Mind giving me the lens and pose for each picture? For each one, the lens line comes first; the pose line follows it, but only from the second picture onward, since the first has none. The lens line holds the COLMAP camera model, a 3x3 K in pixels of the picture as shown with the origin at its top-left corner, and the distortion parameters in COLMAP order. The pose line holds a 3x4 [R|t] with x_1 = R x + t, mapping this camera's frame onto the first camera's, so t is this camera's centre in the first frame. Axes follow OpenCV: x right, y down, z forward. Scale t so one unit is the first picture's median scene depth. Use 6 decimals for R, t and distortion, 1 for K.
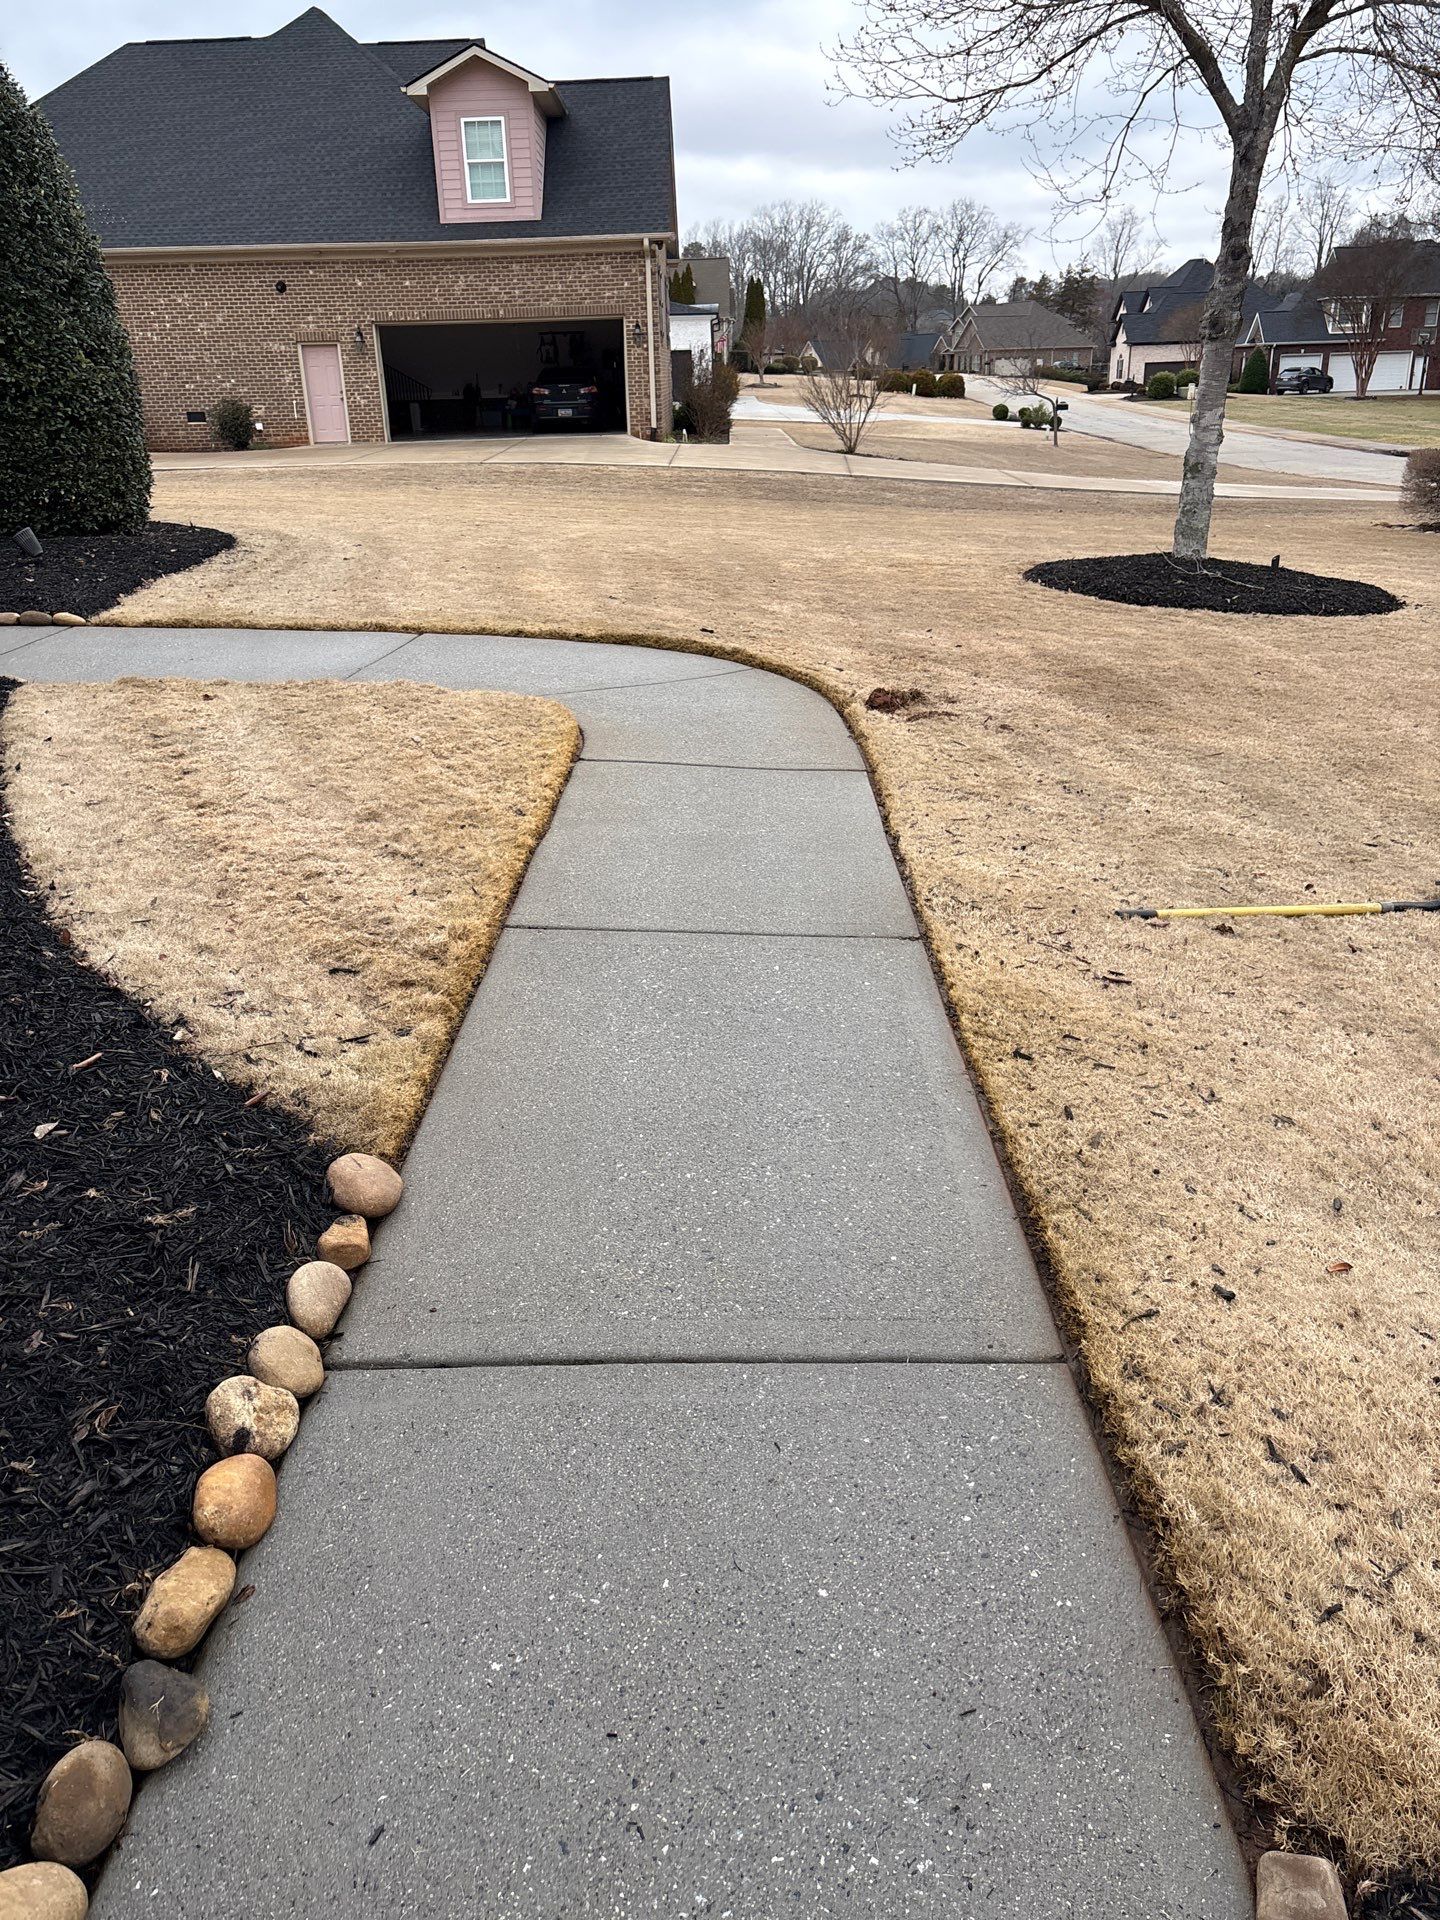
lens RADIAL K [[1478.7, 0, 720.0], [0, 1478.7, 960.0], [0, 0, 1]] dist [0.015132, 0.012850]
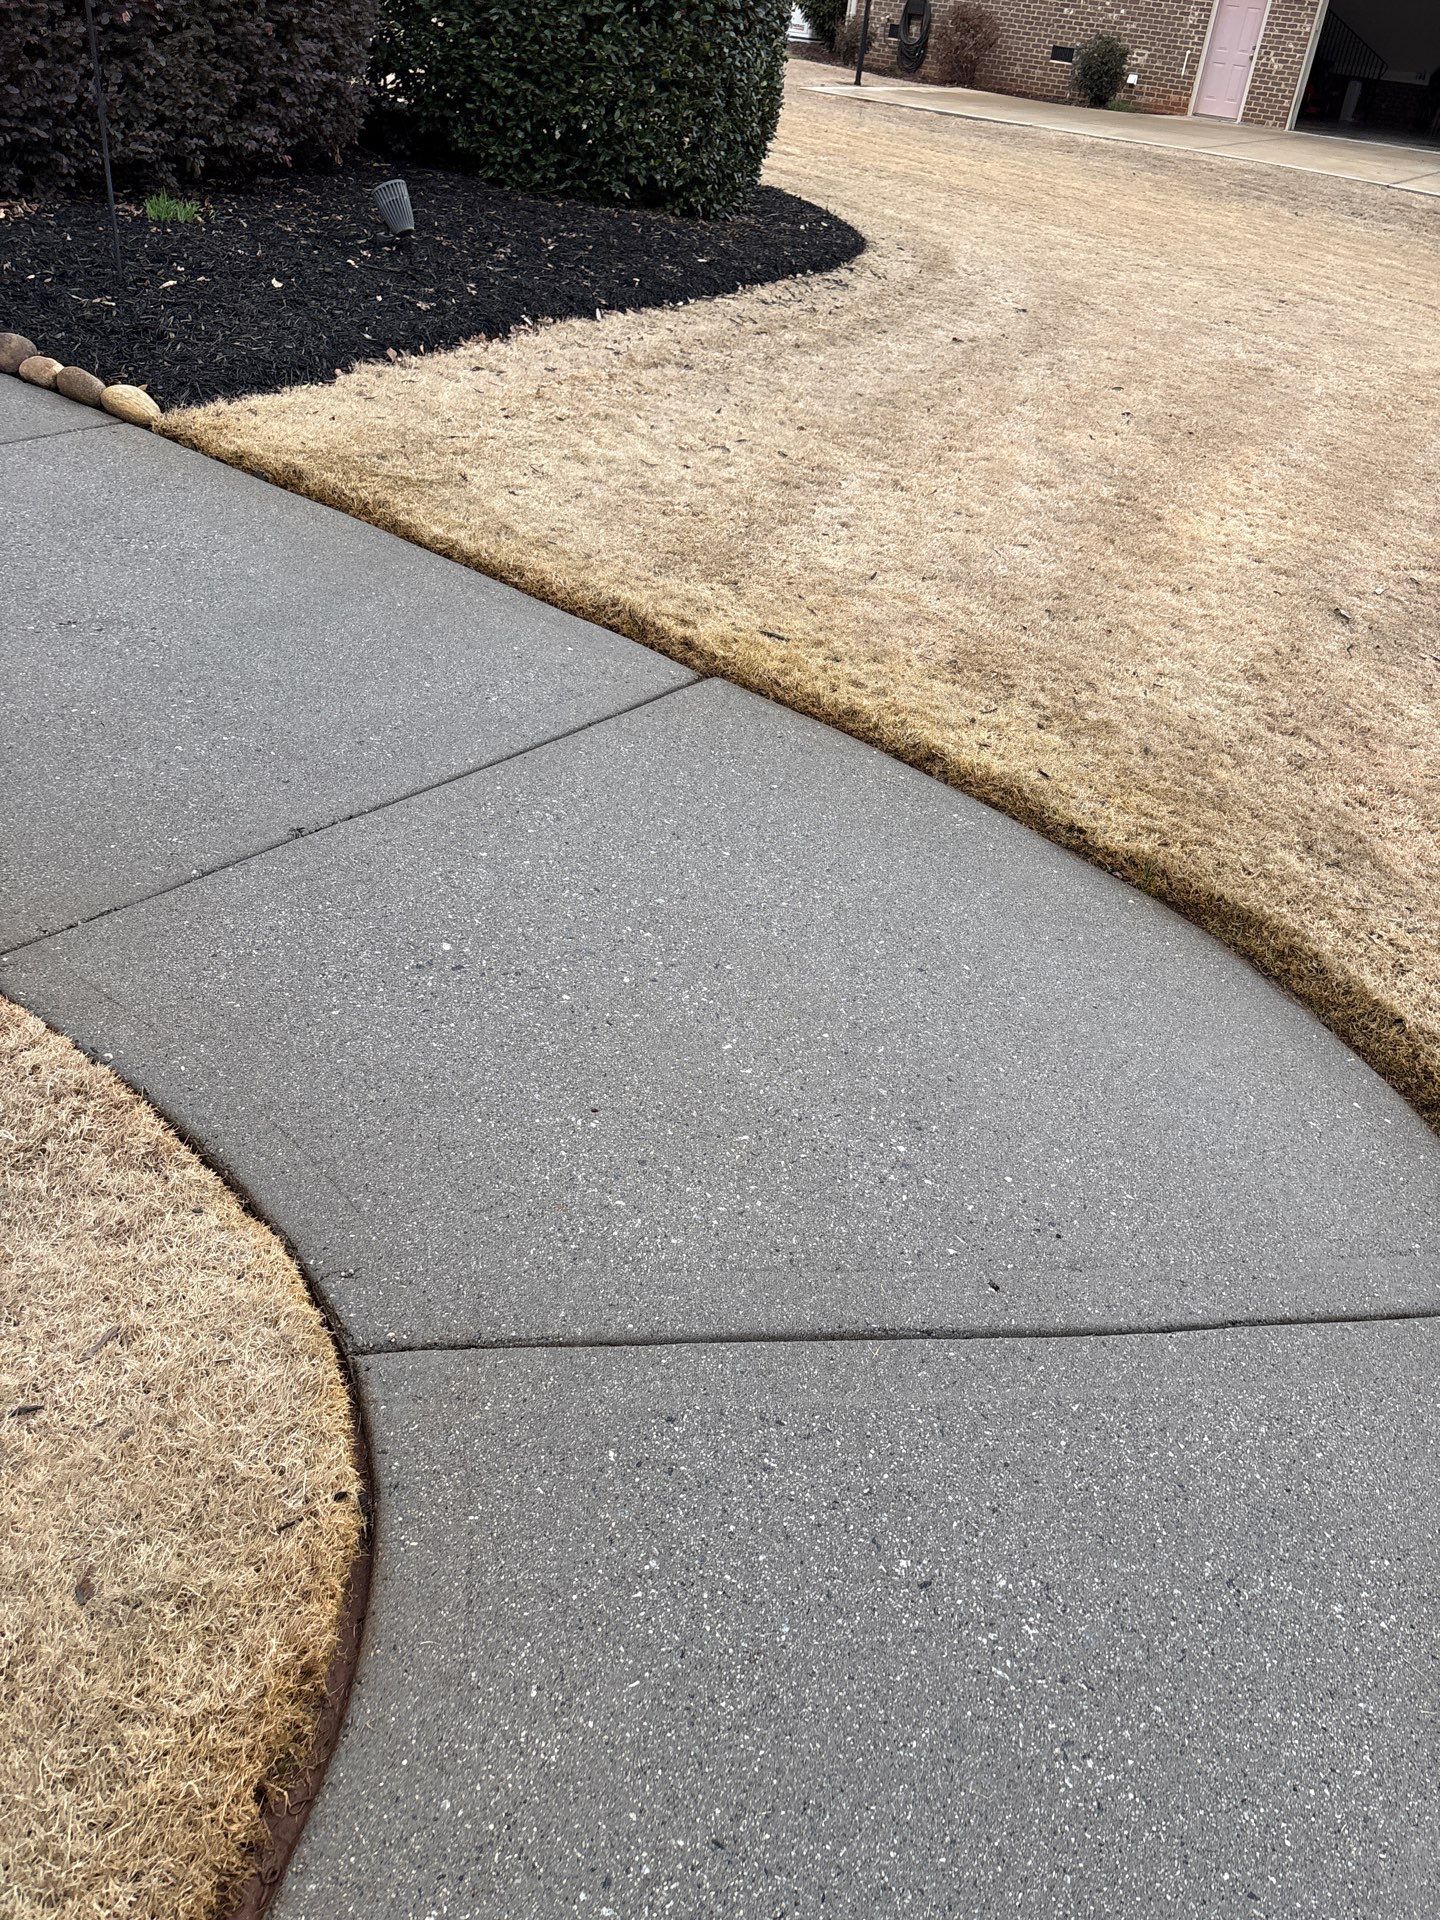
lens RADIAL K [[1478.7, 0, 720.0], [0, 1478.7, 960.0], [0, 0, 1]] dist [0.015132, 0.012850]
pose [[0.833712, 0.399973, -0.380717, -0.006307], [-0.322956, 0.912427, 0.251350, -0.081091], [0.447910, -0.086599, 0.889875, 0.208214]]
